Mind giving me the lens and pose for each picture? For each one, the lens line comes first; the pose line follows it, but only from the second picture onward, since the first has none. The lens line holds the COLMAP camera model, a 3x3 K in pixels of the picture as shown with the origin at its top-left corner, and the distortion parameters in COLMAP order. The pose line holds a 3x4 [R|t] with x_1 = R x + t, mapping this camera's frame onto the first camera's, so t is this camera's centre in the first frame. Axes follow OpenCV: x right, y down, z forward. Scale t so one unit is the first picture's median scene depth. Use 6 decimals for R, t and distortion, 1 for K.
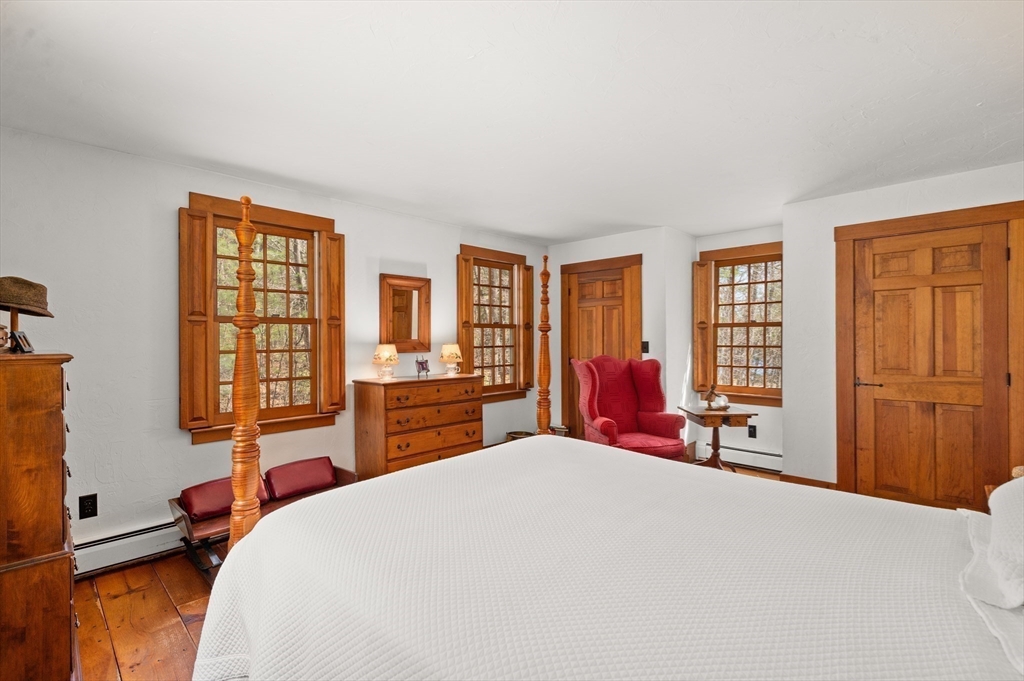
lens RADIAL K [[462.4, 0, 513.2], [0, 462.4, 336.7], [0, 0, 1]] dist [-0.001983, -0.000723]
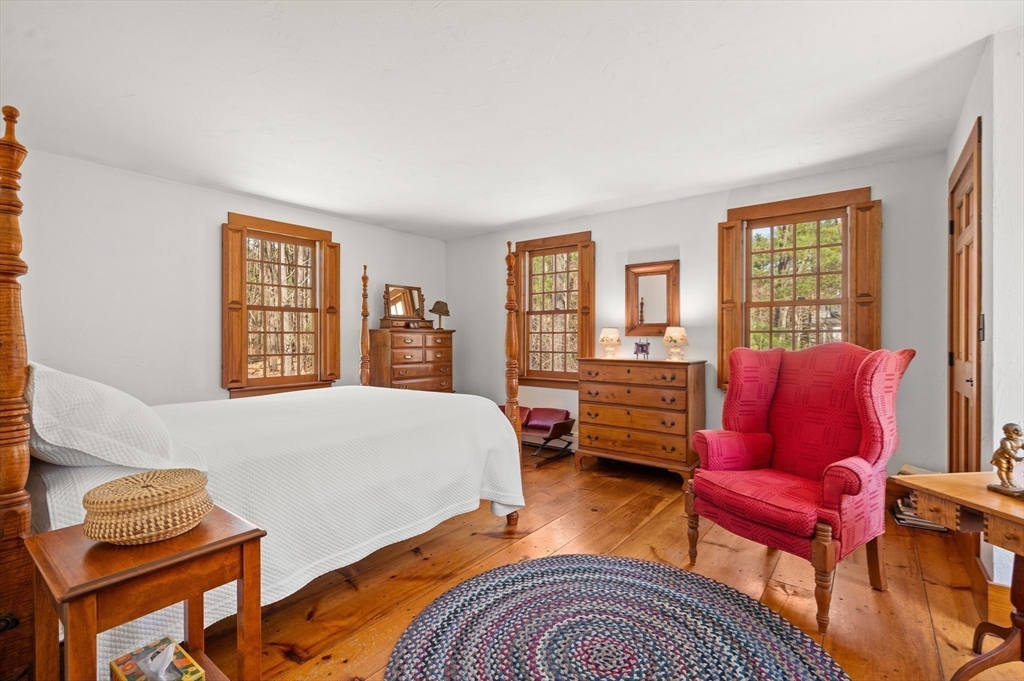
lens RADIAL K [[462.4, 0, 513.2], [0, 462.4, 336.7], [0, 0, 1]] dist [-0.001983, -0.000723]
pose [[0.105165, -0.000725, -0.994455, 0.808252], [0.002515, 0.999997, -0.000463, 0.037556], [0.994452, -0.002452, 0.105167, 0.613808]]
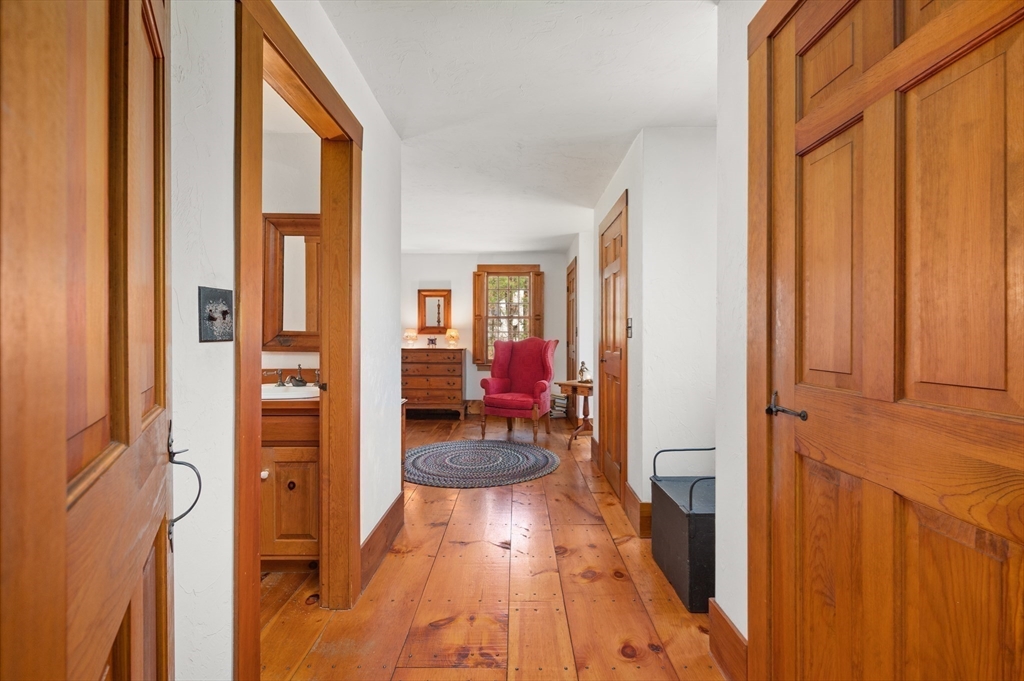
lens RADIAL K [[462.4, 0, 513.2], [0, 462.4, 336.7], [0, 0, 1]] dist [-0.001983, -0.000723]
pose [[0.691997, 0.005337, -0.721881, 1.270451], [-0.000535, 0.999976, 0.006880, 0.033499], [0.721900, -0.004375, 0.691983, 0.027688]]
